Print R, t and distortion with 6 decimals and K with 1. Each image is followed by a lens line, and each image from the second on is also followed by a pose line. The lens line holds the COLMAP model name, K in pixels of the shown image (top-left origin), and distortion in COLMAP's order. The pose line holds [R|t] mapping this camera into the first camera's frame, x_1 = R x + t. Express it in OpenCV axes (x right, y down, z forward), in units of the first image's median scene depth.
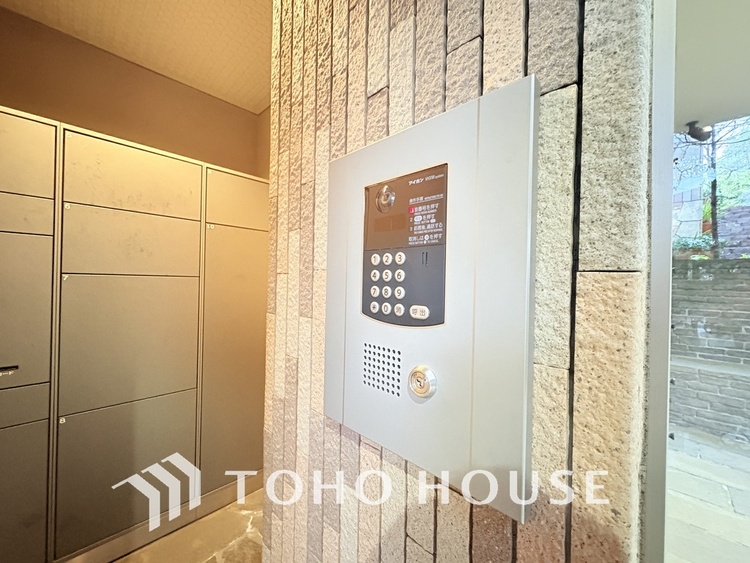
lens RADIAL K [[299.4, 0, 374.1], [0, 299.4, 280.8], [0, 0, 1]] dist [-0.000732, -0.000054]
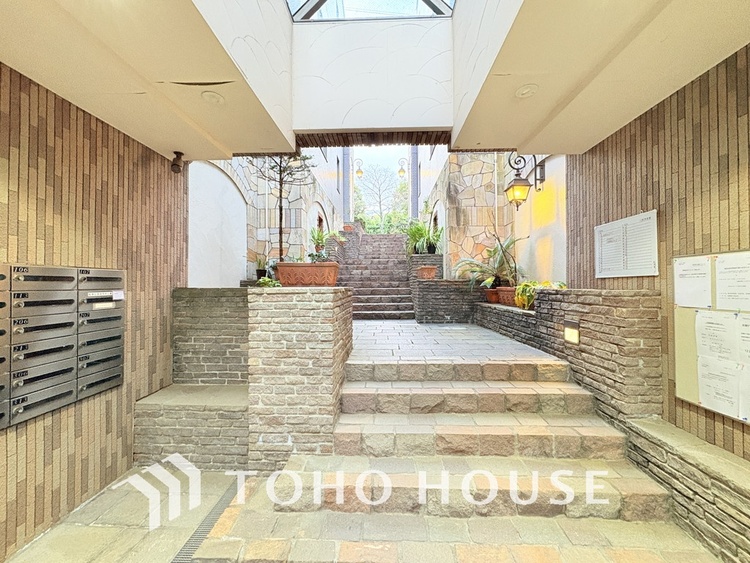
lens RADIAL K [[299.4, 0, 374.7], [0, 299.4, 282.3], [0, 0, 1]] dist [-0.000732, -0.000054]
pose [[0.741728, -0.017414, 0.670474, 0.719773], [0.020035, 0.999792, 0.003803, -0.070829], [-0.670401, 0.010612, 0.741923, -0.145391]]
